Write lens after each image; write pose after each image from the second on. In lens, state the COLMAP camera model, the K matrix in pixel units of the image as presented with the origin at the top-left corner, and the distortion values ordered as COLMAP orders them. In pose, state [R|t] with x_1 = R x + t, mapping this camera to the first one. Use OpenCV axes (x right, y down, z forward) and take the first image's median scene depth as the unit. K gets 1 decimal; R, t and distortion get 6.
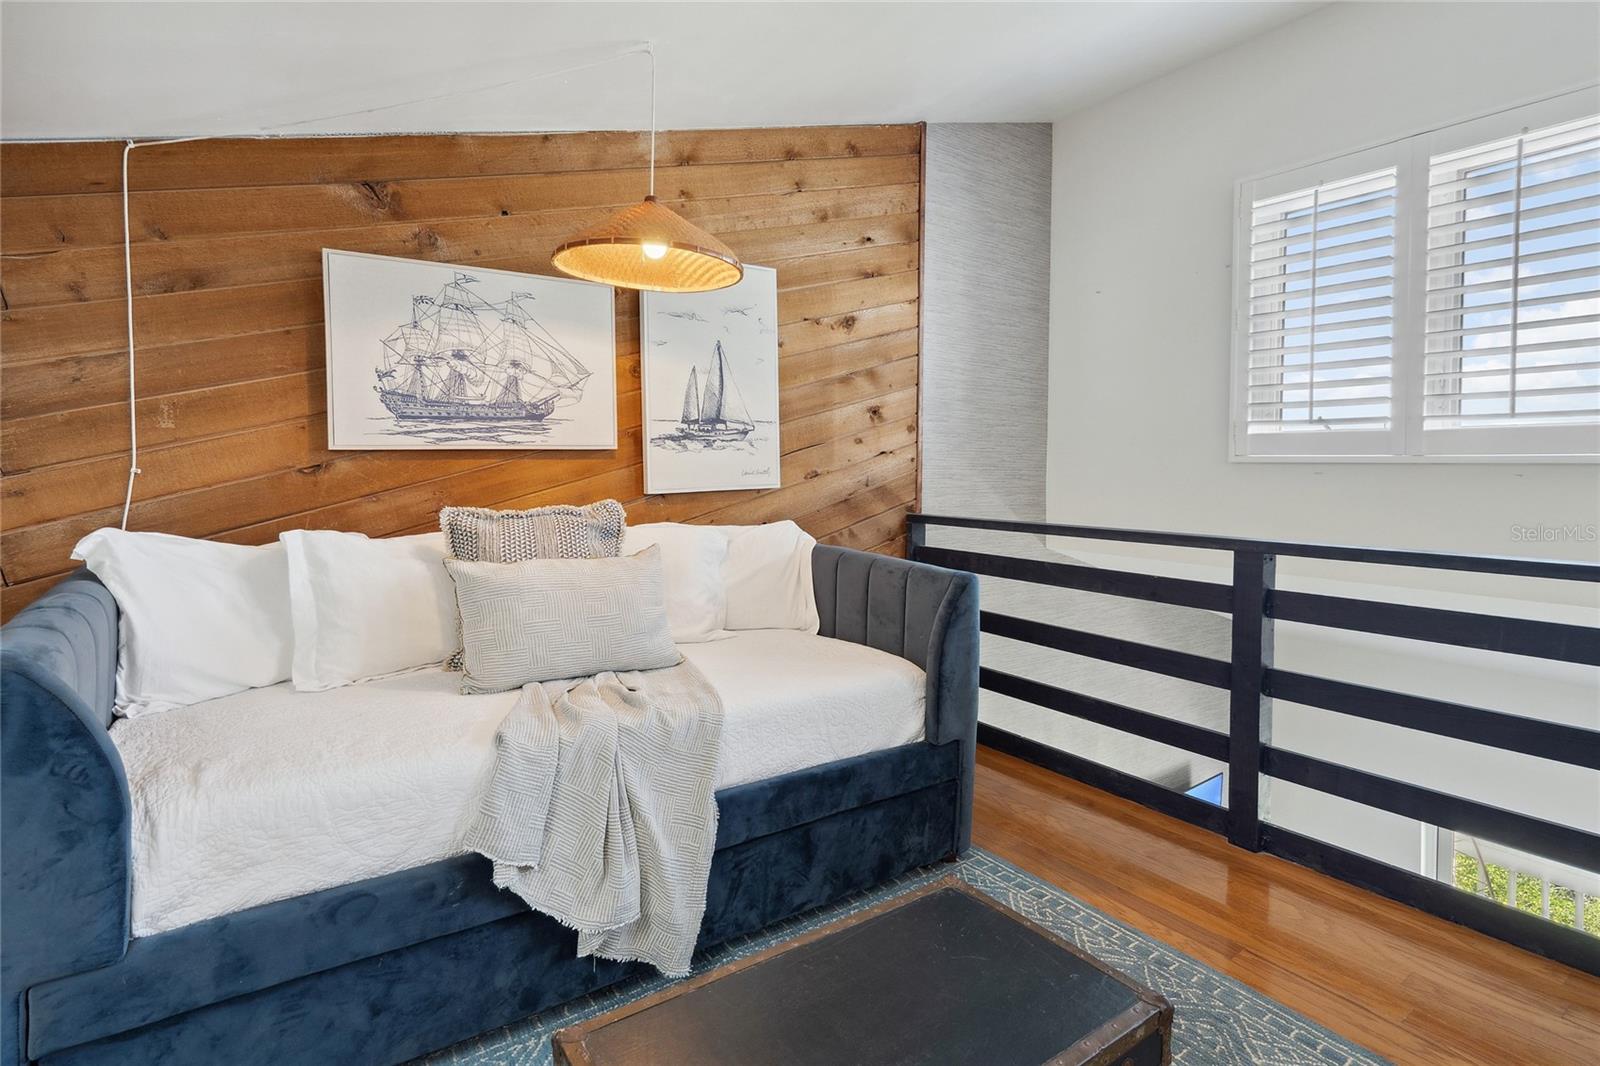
lens RADIAL K [[782.0, 0, 798.9], [0, 782.0, 481.5], [0, 0, 1]] dist [-0.002306, 0.000264]
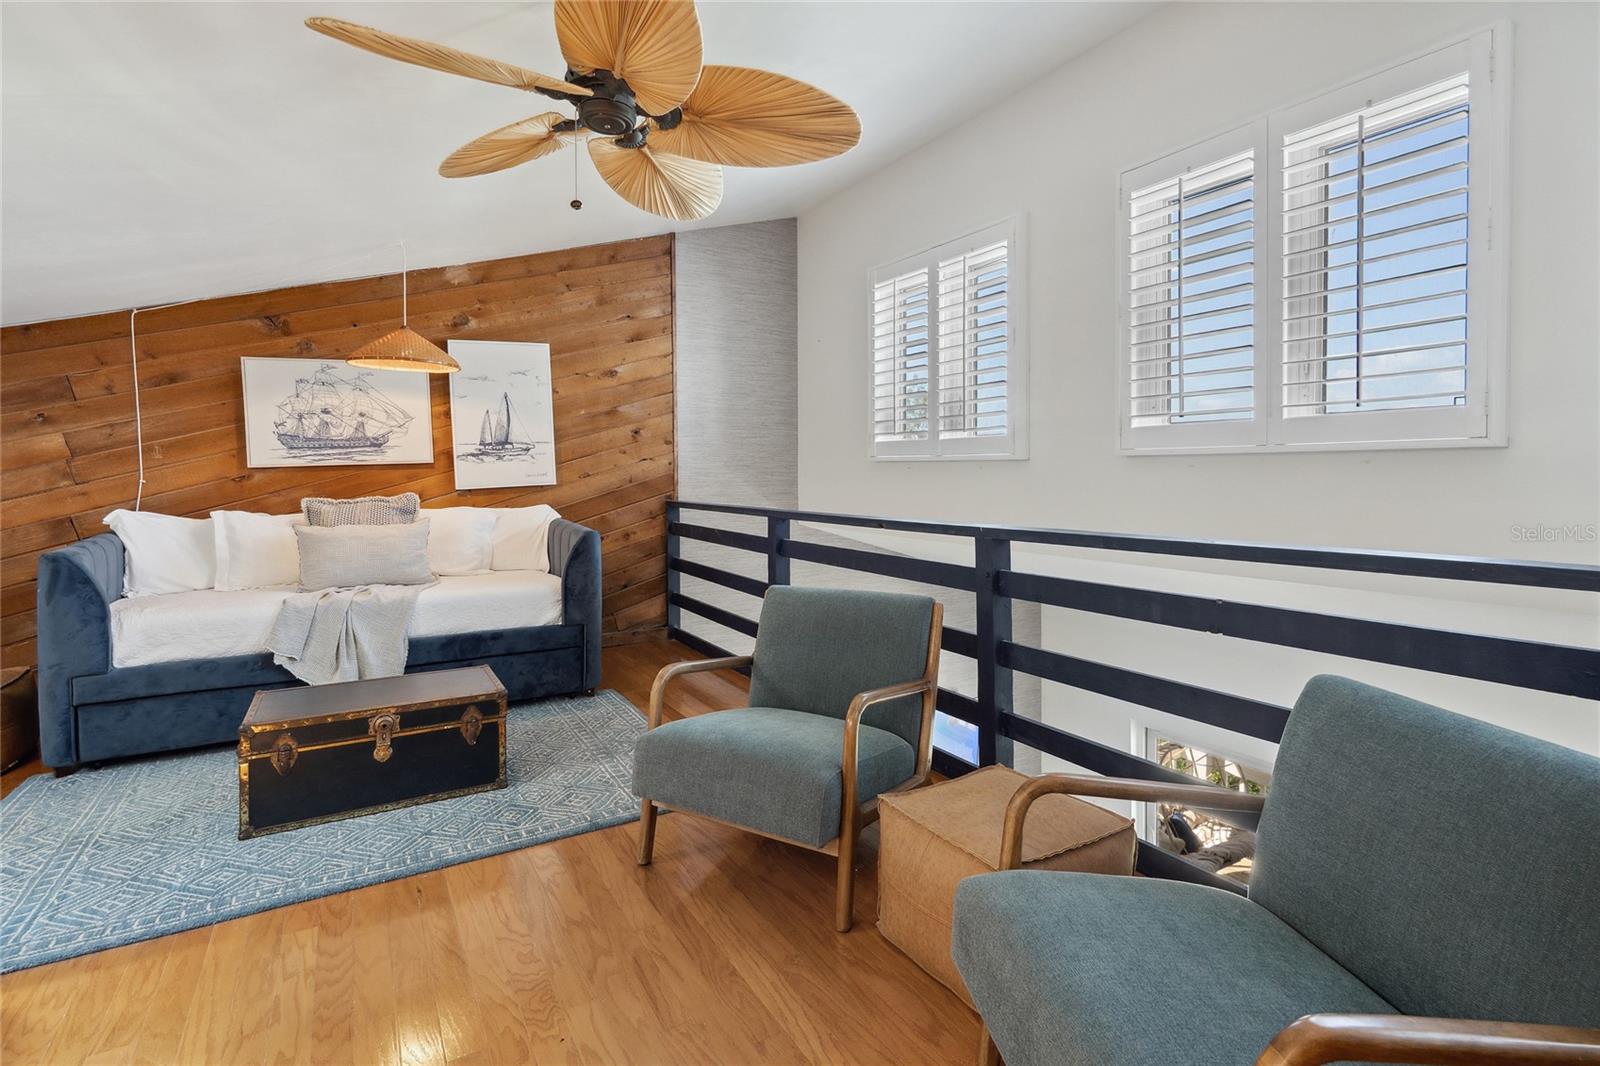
lens RADIAL K [[759.9, 0, 799.3], [0, 759.9, 487.4], [0, 0, 1]] dist [-0.000215, 0.000272]
pose [[0.996921, -0.018118, -0.076285, 0.753256], [0.018905, 0.999775, 0.009598, 0.011463], [0.076094, -0.011011, 0.997040, -0.616396]]
